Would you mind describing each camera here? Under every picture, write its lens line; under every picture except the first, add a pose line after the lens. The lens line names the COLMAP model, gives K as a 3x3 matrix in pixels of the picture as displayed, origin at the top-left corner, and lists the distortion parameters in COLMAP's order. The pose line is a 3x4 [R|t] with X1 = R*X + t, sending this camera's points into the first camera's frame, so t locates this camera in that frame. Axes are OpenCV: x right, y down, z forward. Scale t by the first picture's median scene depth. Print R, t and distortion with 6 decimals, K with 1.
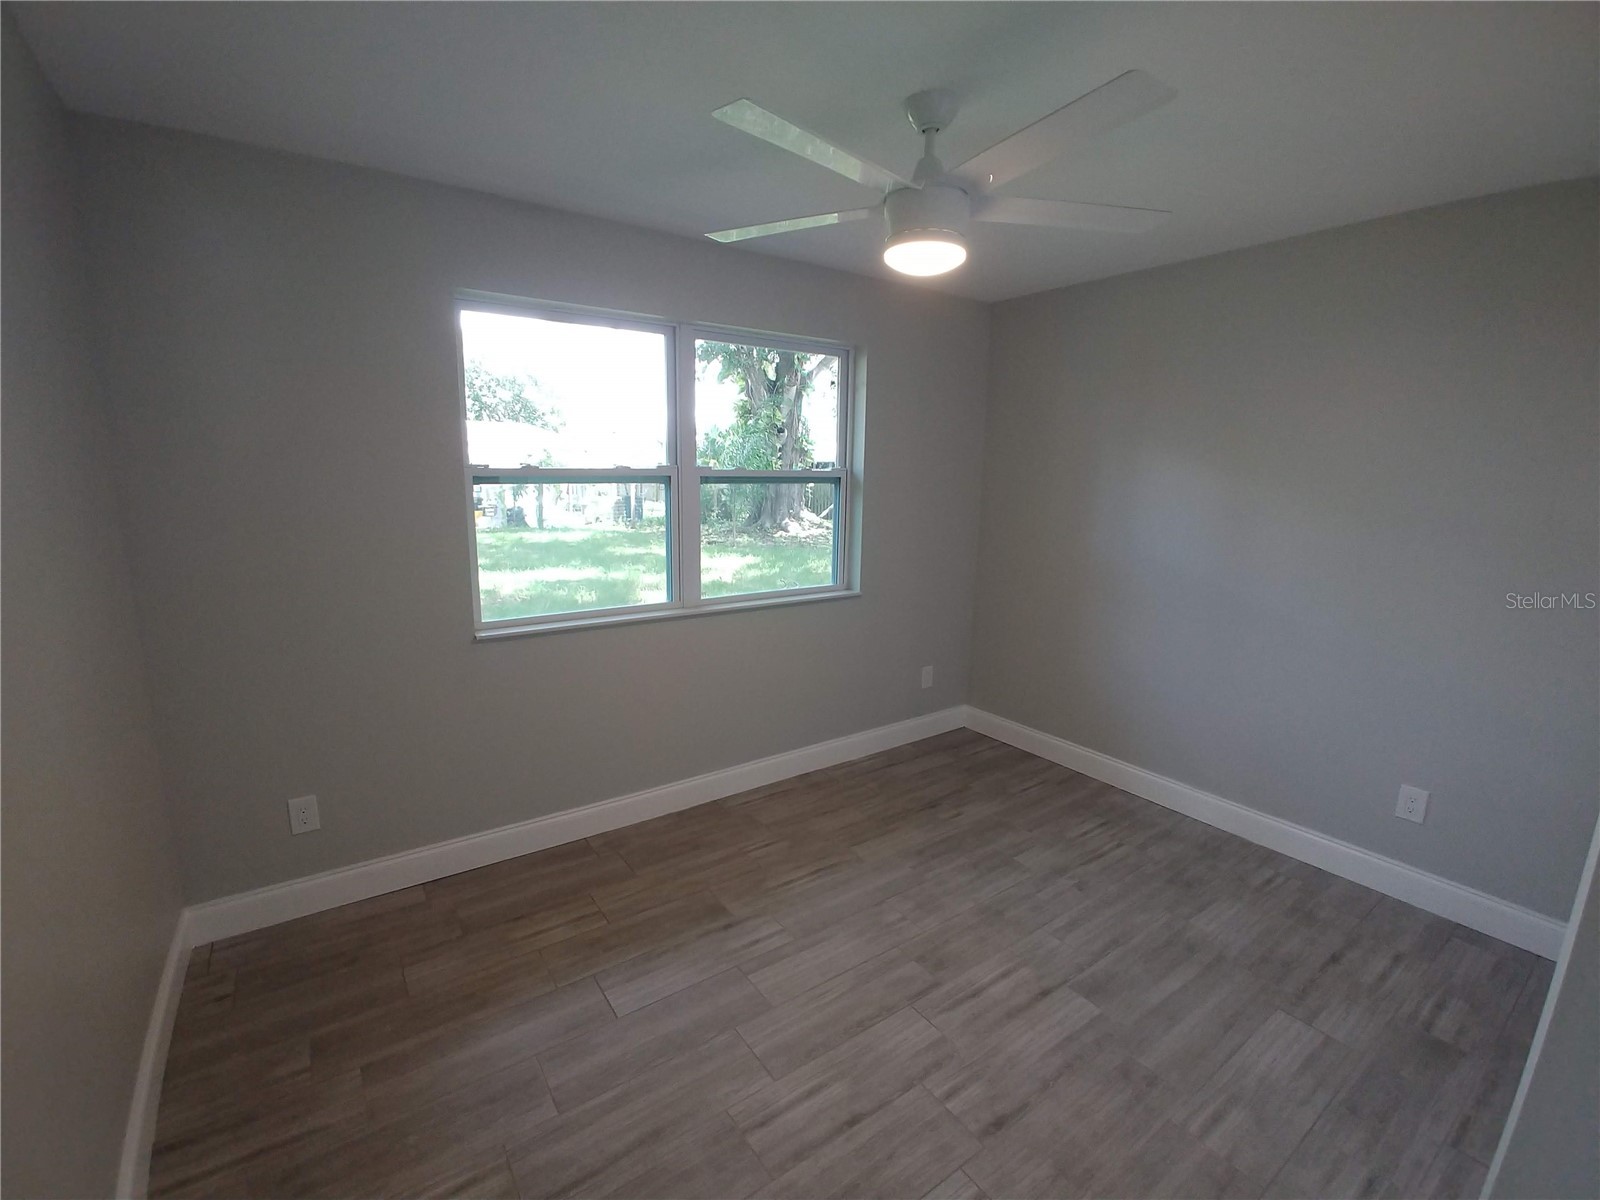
lens RADIAL K [[694.1, 0, 785.6], [0, 694.1, 597.8], [0, 0, 1]] dist [-0.024544, 0.000396]
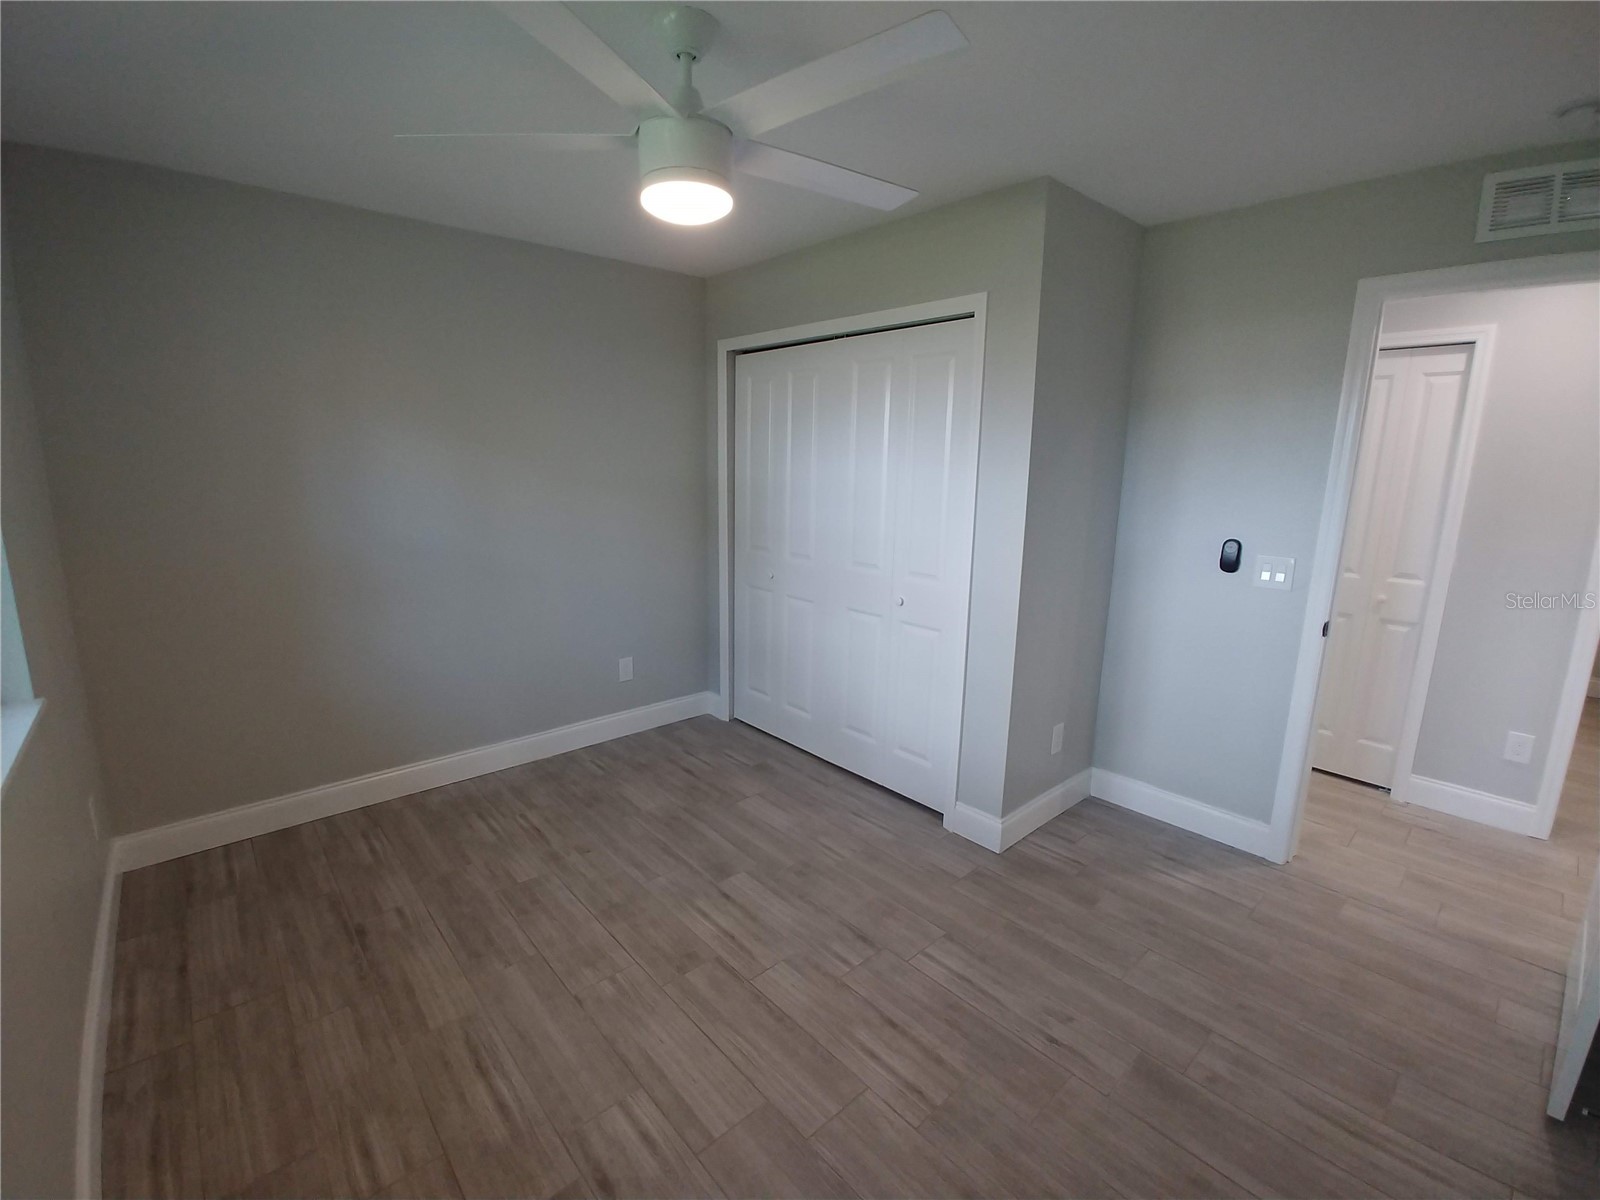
lens RADIAL K [[694.1, 0, 785.6], [0, 694.1, 597.8], [0, 0, 1]] dist [-0.024544, 0.000396]
pose [[-0.119022, -0.211257, 0.970157, -0.604454], [0.167995, 0.958730, 0.229379, -0.147508], [-0.978576, 0.190283, -0.078620, 0.812625]]
